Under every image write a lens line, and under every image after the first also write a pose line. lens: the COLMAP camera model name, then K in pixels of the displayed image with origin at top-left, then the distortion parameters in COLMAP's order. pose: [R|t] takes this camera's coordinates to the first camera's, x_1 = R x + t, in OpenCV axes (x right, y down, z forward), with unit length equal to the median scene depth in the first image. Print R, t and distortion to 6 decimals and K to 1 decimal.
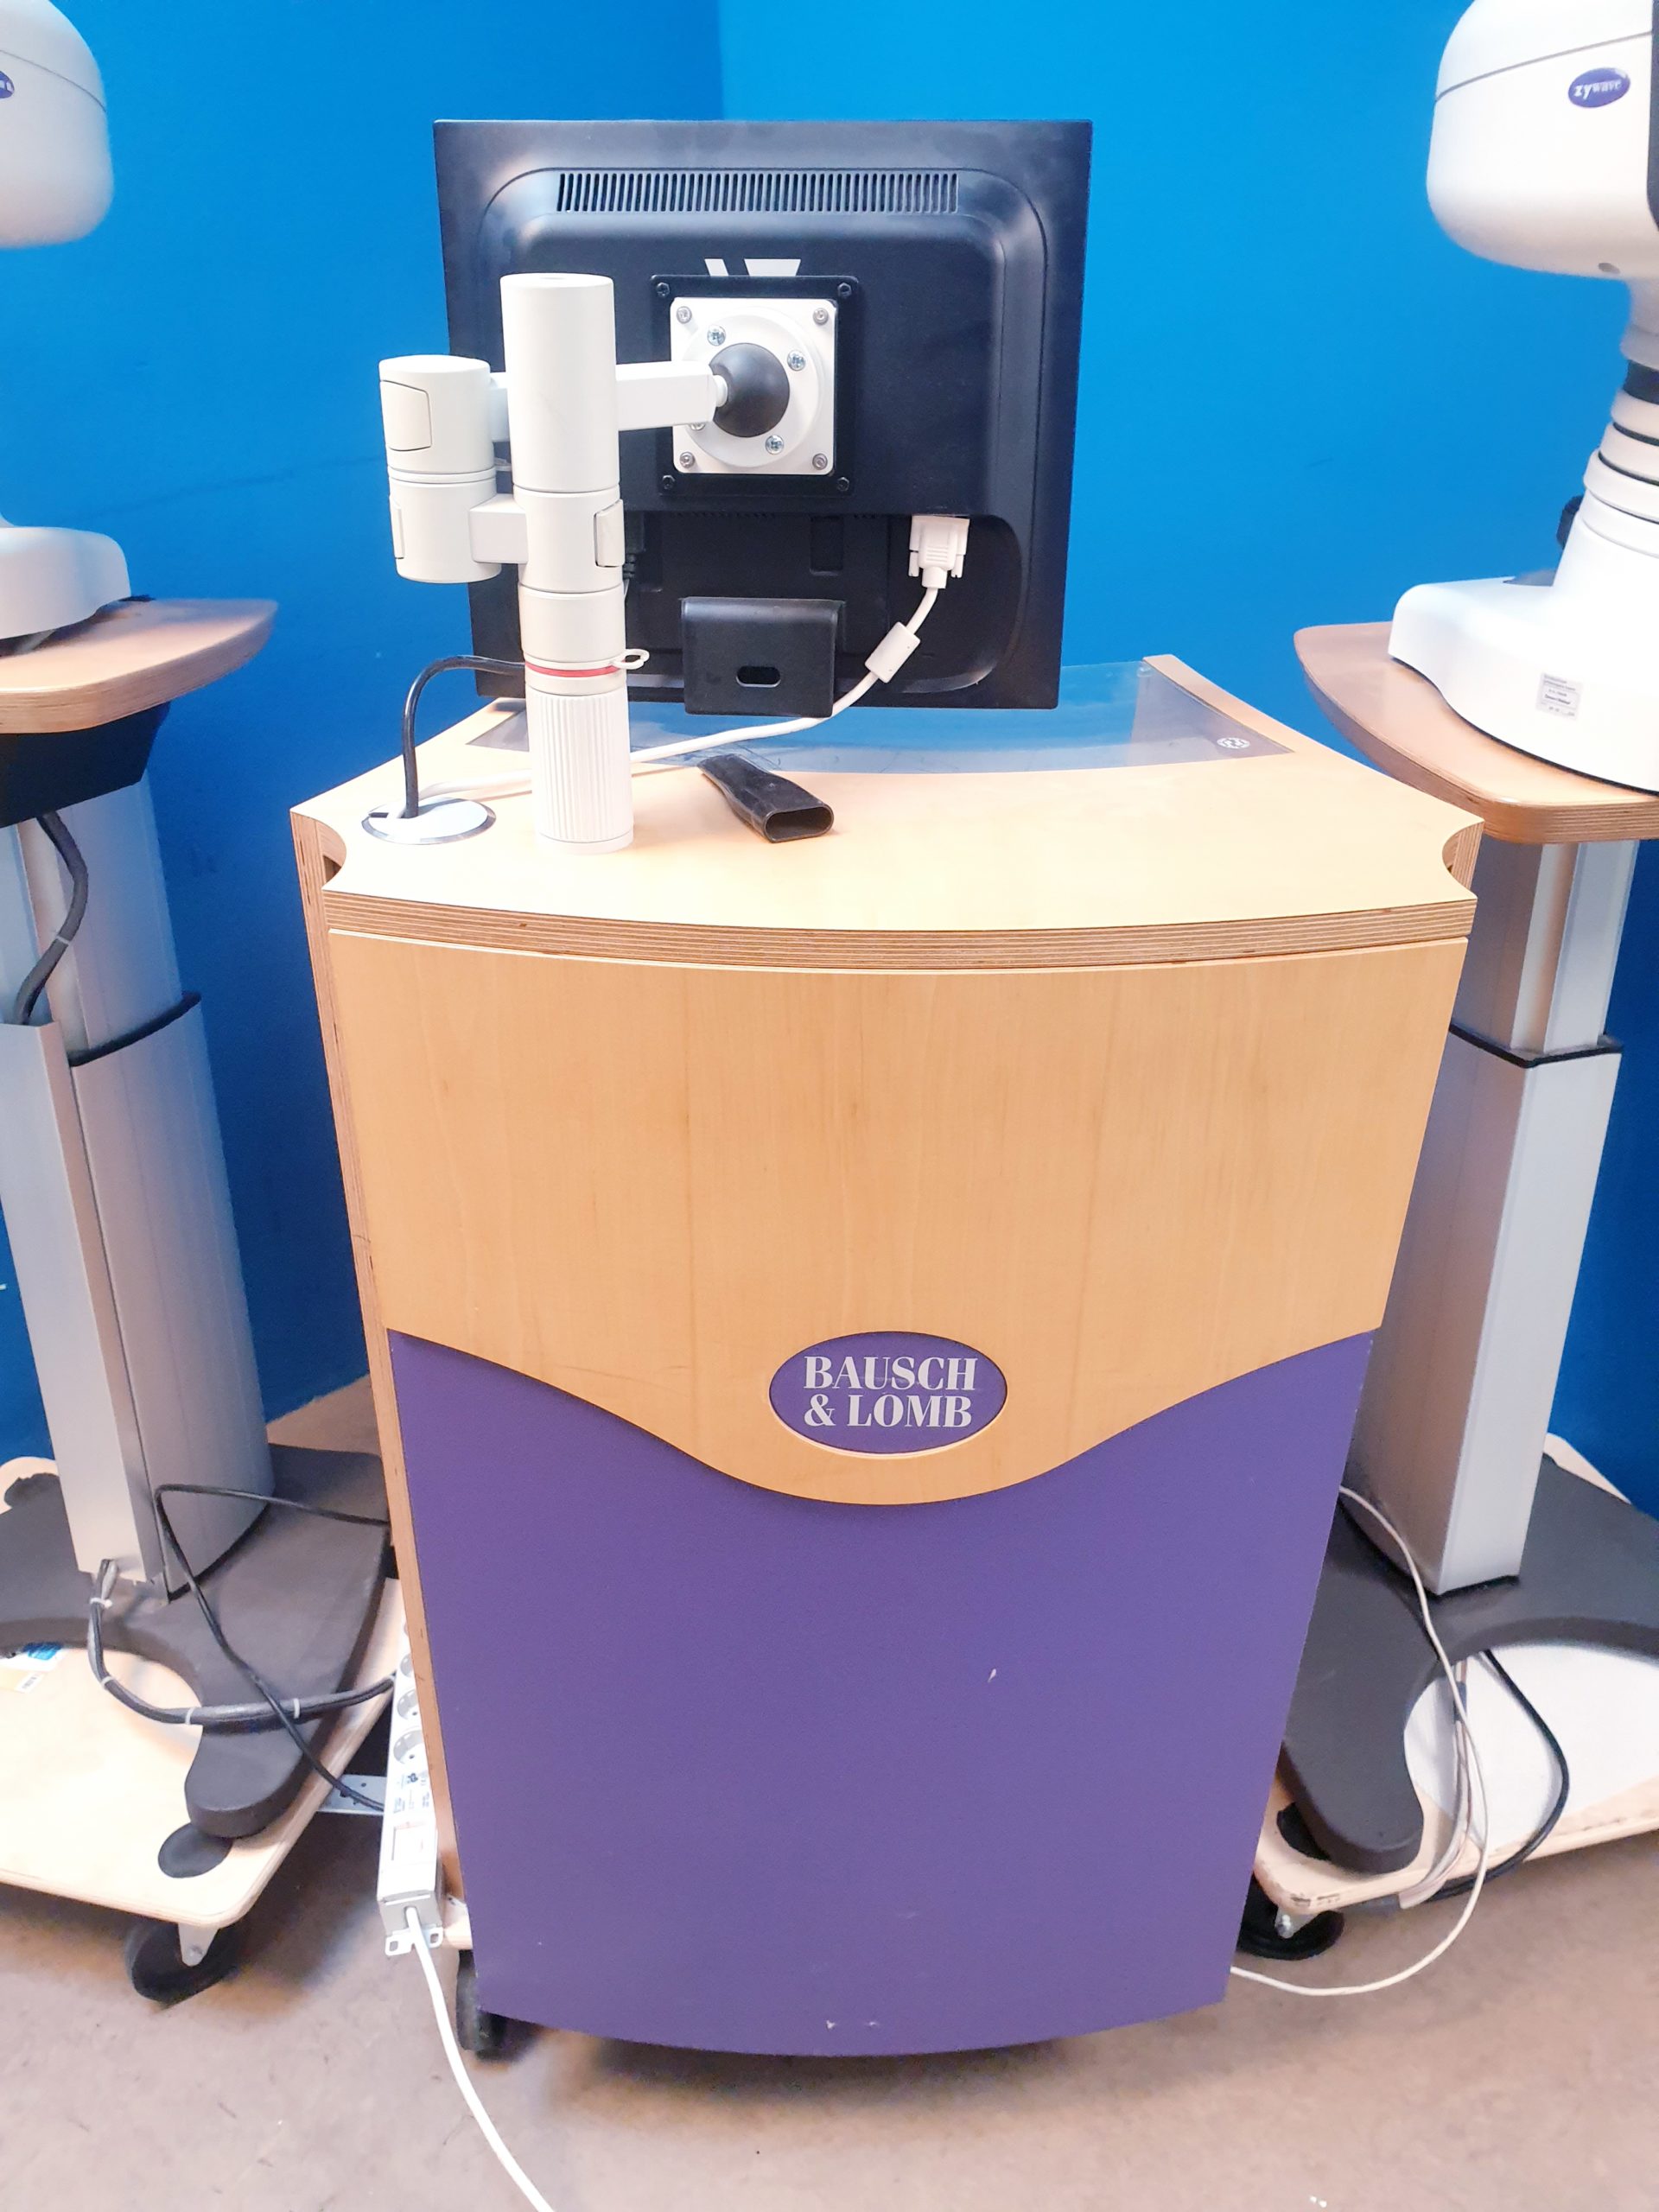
lens RADIAL K [[1711.4, 0, 836.4], [0, 1711.4, 1102.5], [0, 0, 1]] dist [0.003830, -0.000124]
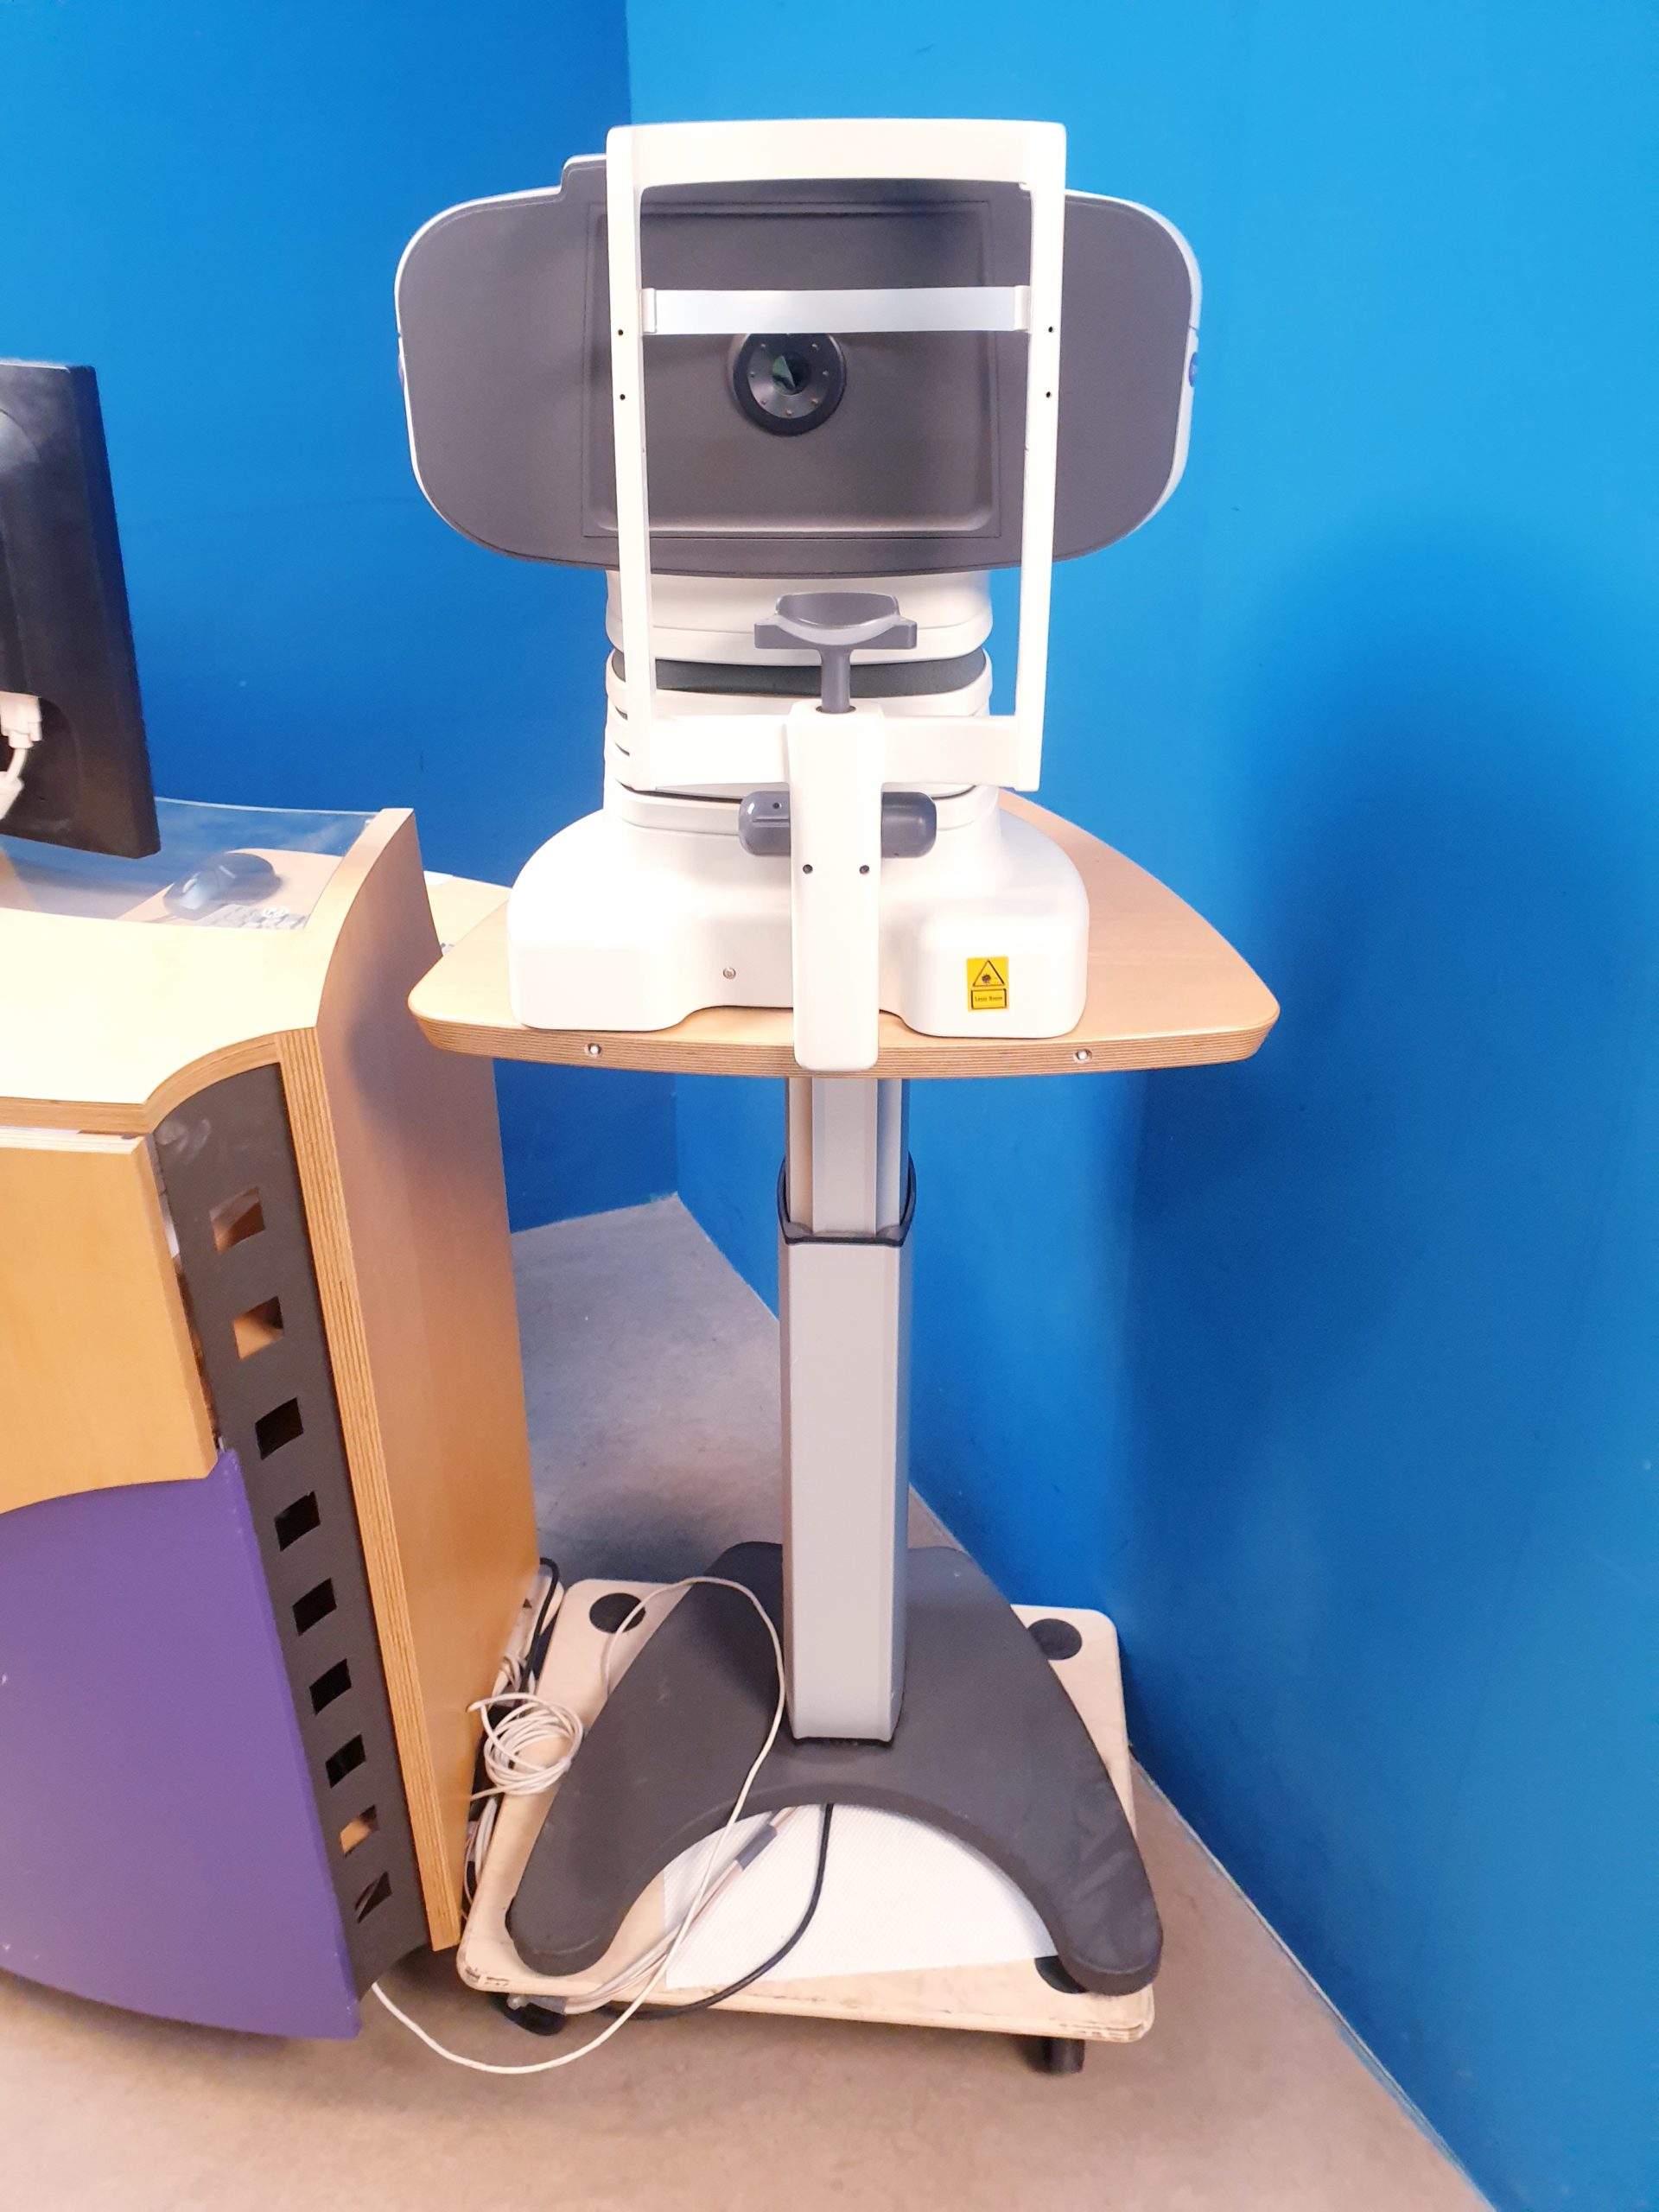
lens RADIAL K [[1789.1, 0, 827.4], [0, 1789.1, 1094.6], [0, 0, 1]] dist [0.005673, 0.005610]
pose [[0.942560, 0.164749, -0.290583, 0.952523], [-0.155324, 0.986310, 0.055375, -0.223092], [0.295728, -0.007060, 0.955246, 0.015560]]
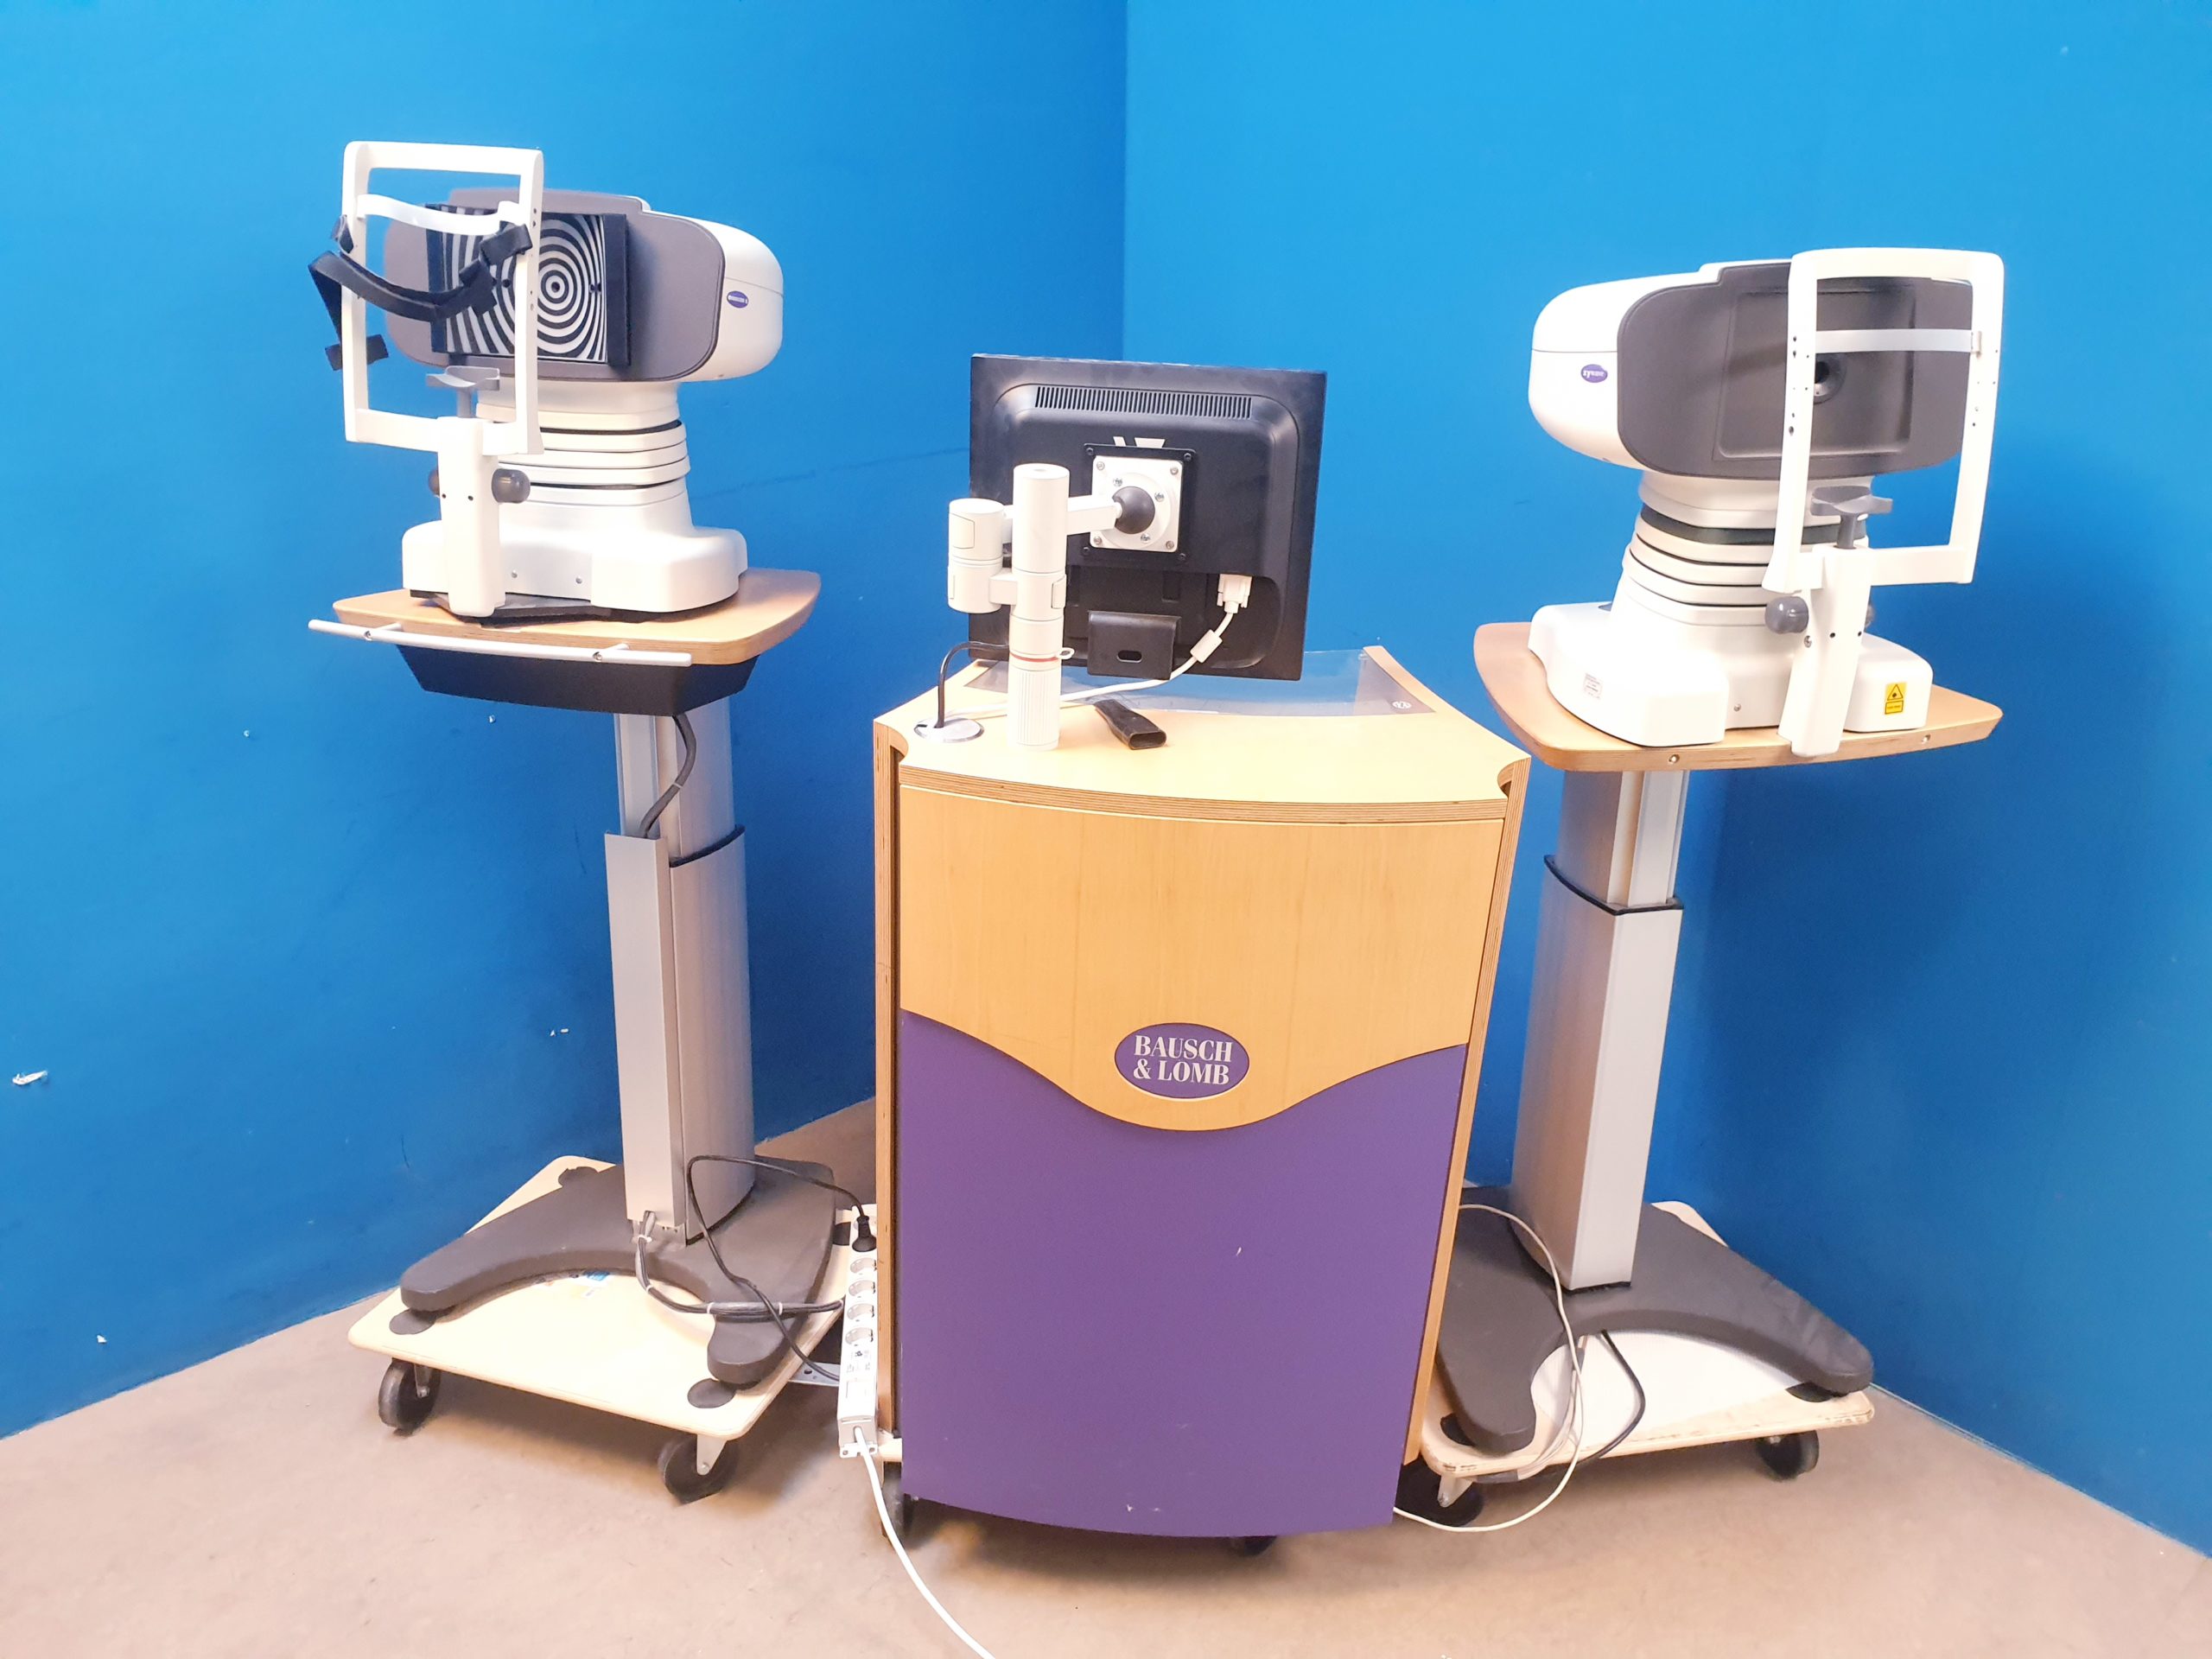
lens RADIAL K [[1700.4, 0, 1111.3], [0, 1700.4, 820.5], [0, 0, 1]] dist [-0.004328, 0.002113]
pose [[0.997686, 0.050207, -0.045850, 0.023889], [-0.054541, 0.993617, -0.098749, 0.093280], [0.040600, 0.101021, 0.994055, -0.718552]]
